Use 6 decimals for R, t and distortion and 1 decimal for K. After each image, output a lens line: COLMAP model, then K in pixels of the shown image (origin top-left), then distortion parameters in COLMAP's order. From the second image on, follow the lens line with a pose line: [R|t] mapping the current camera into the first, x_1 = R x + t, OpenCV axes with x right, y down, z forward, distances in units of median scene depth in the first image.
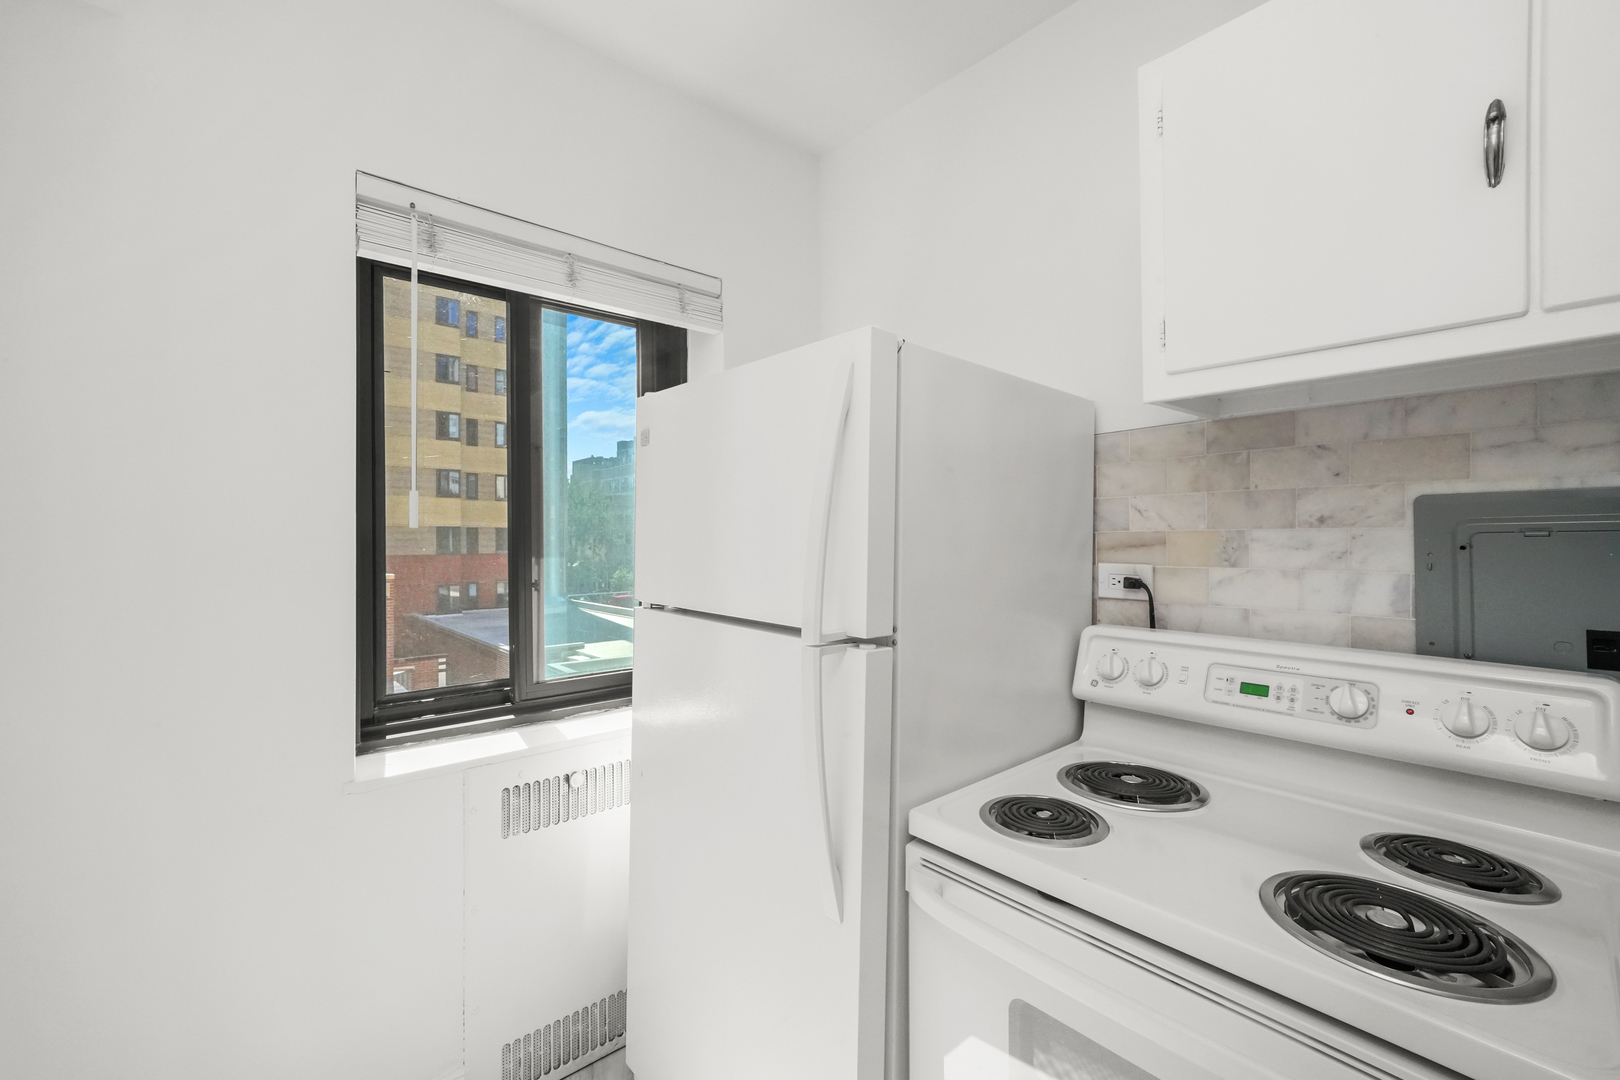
lens RADIAL K [[669.9, 0, 809.1], [0, 669.9, 541.9], [0, 0, 1]] dist [0.000677, 0.000943]
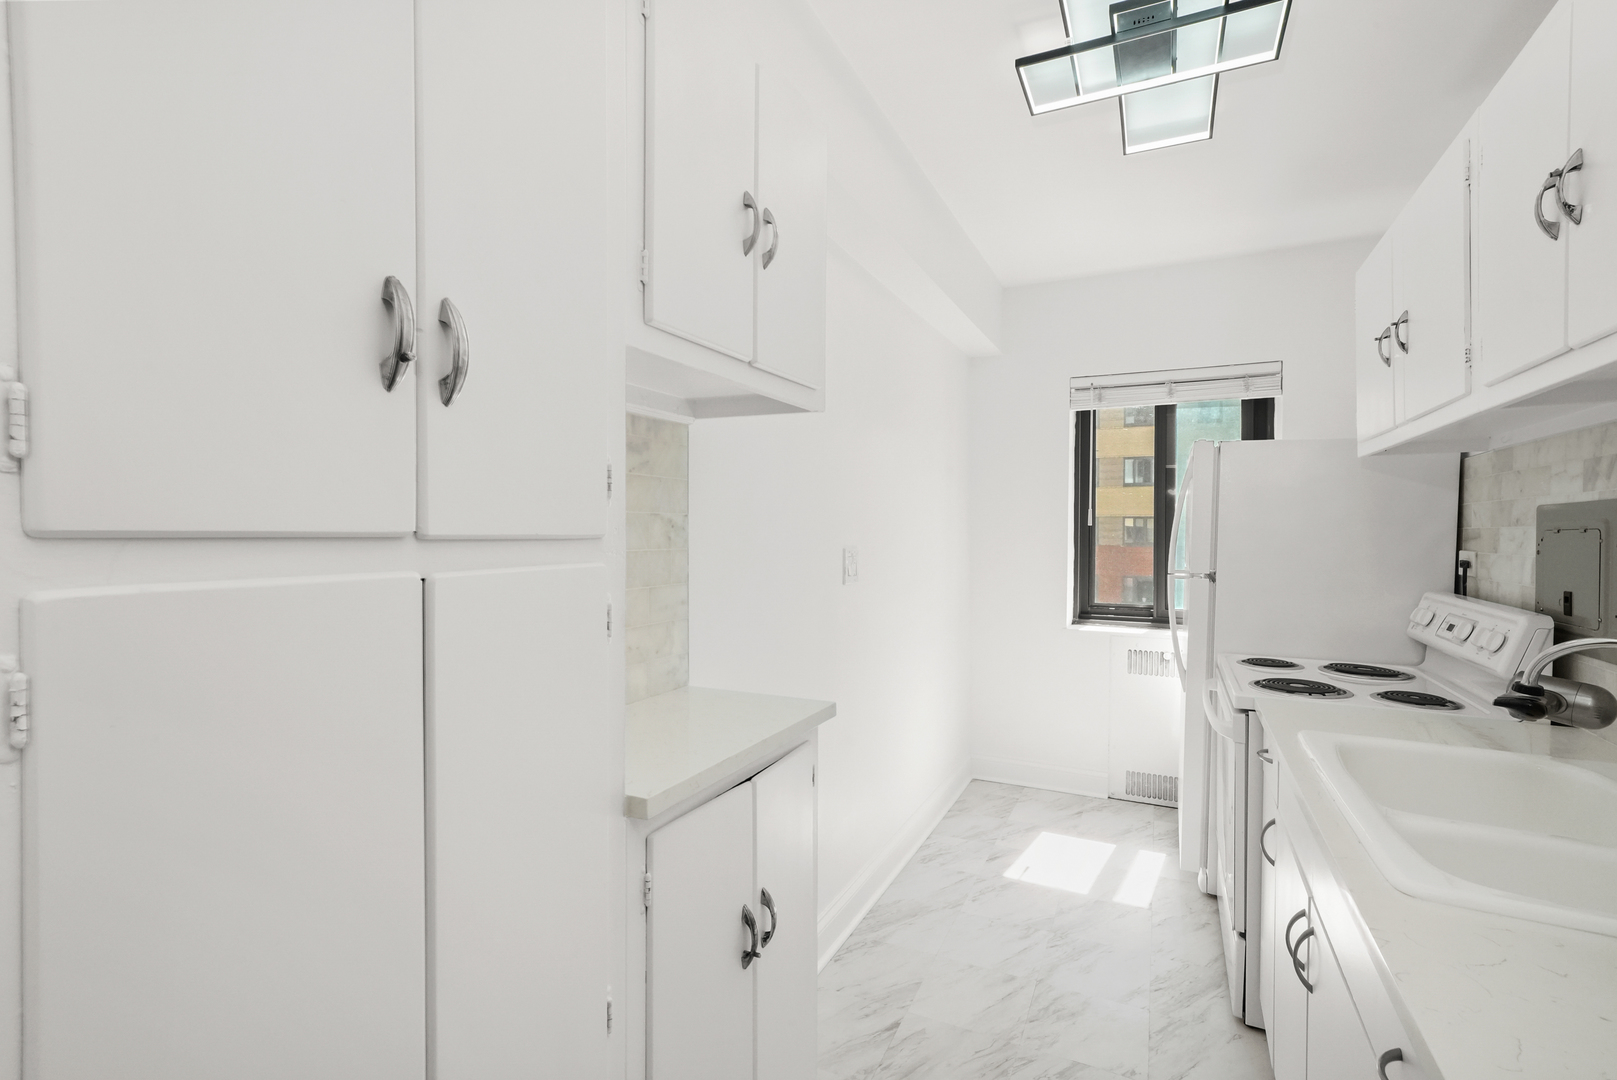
lens RADIAL K [[755.5, 0, 815.3], [0, 755.5, 544.9], [0, 0, 1]] dist [0.015895, 0.000618]
pose [[0.401955, 0.022558, -0.915382, 1.293408], [-0.007217, 0.999743, 0.021468, -0.003256], [0.915631, -0.002023, 0.402014, -0.837920]]
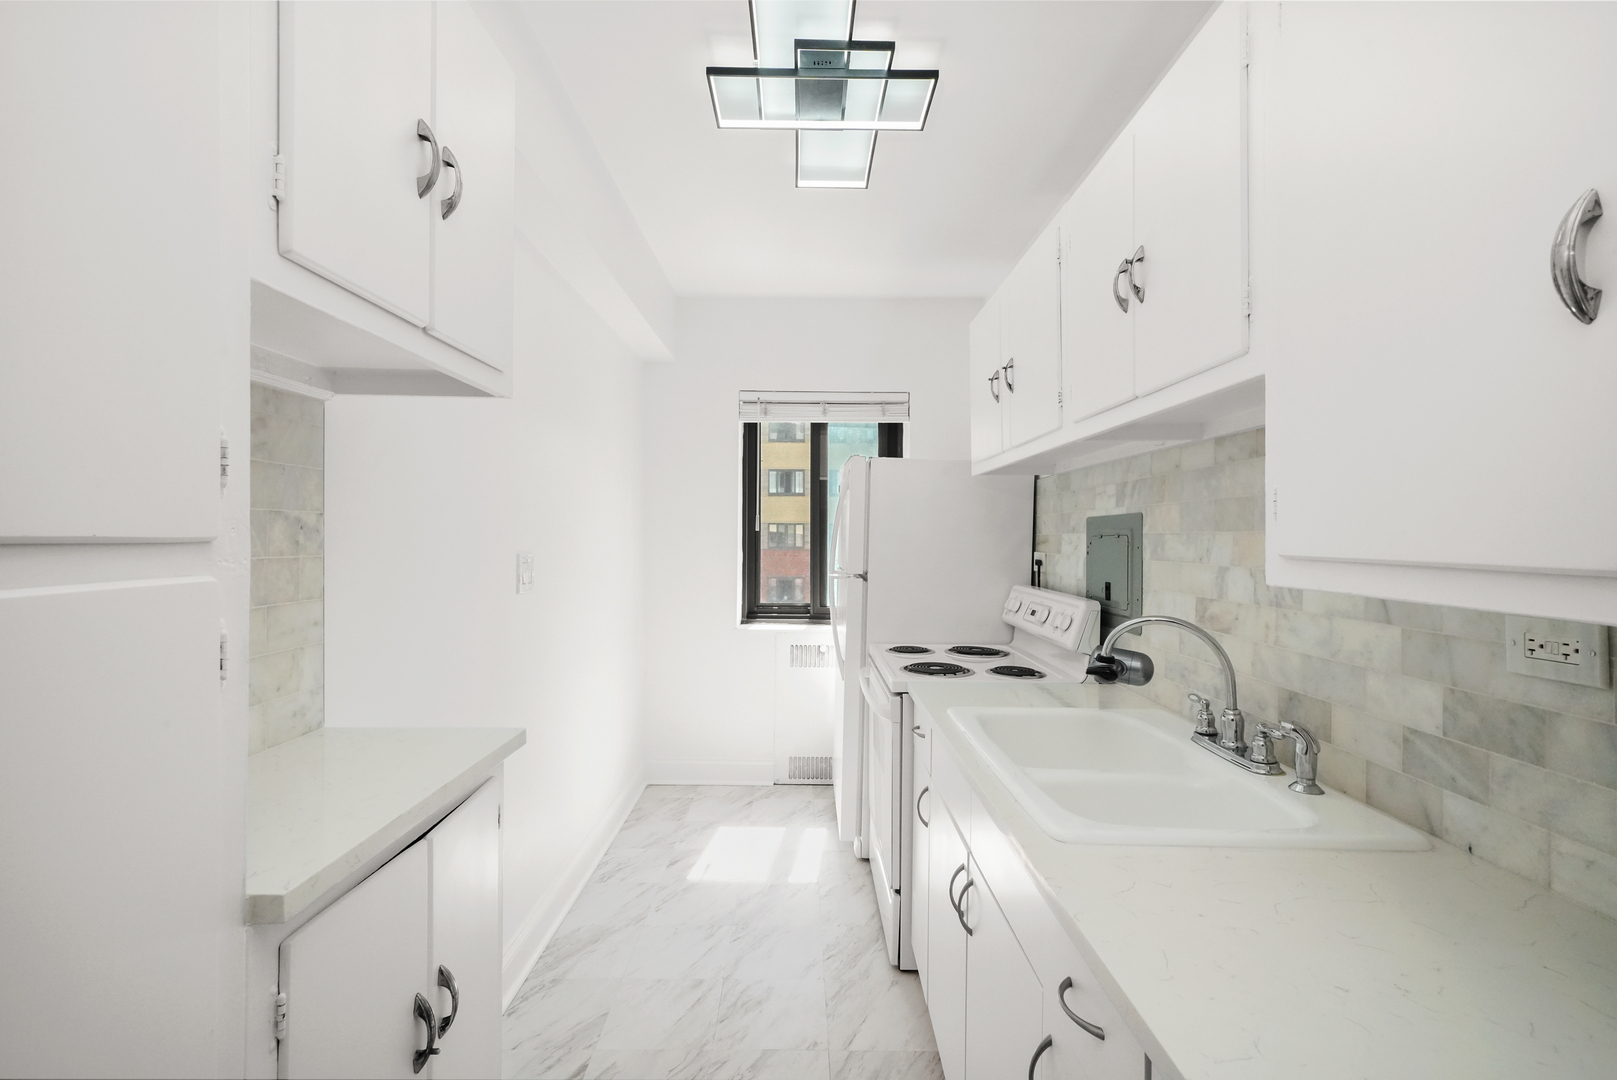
lens RADIAL K [[738.9, 0, 809.6], [0, 738.9, 542.8], [0, 0, 1]] dist [0.013558, 0.003888]
pose [[0.756456, 0.013765, -0.653900, 1.213457], [-0.010853, 0.999905, 0.008492, -0.001456], [0.653954, 0.000673, 0.756534, -0.849041]]
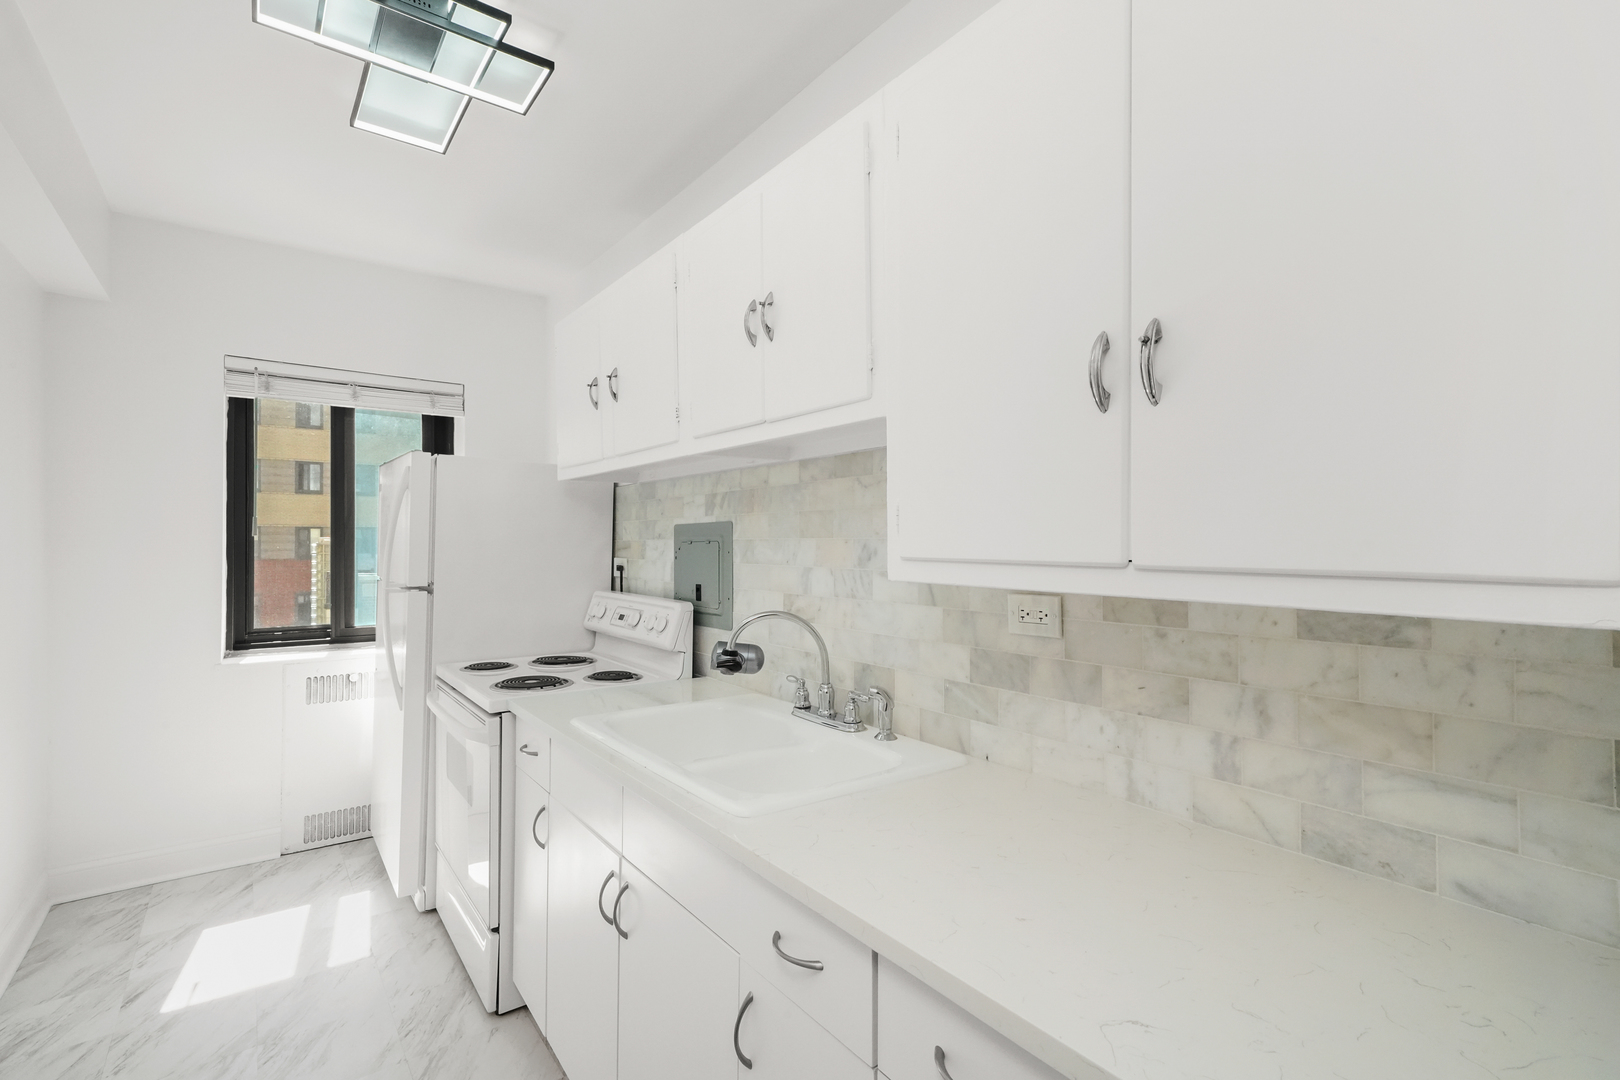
lens RADIAL K [[740.3, 0, 811.1], [0, 740.3, 542.8], [0, 0, 1]] dist [0.013558, 0.003888]
pose [[0.996829, 0.004196, -0.079459, 1.076879], [-0.004519, 0.999982, -0.003886, -0.002105], [0.079441, 0.004233, 0.996831, -0.929980]]
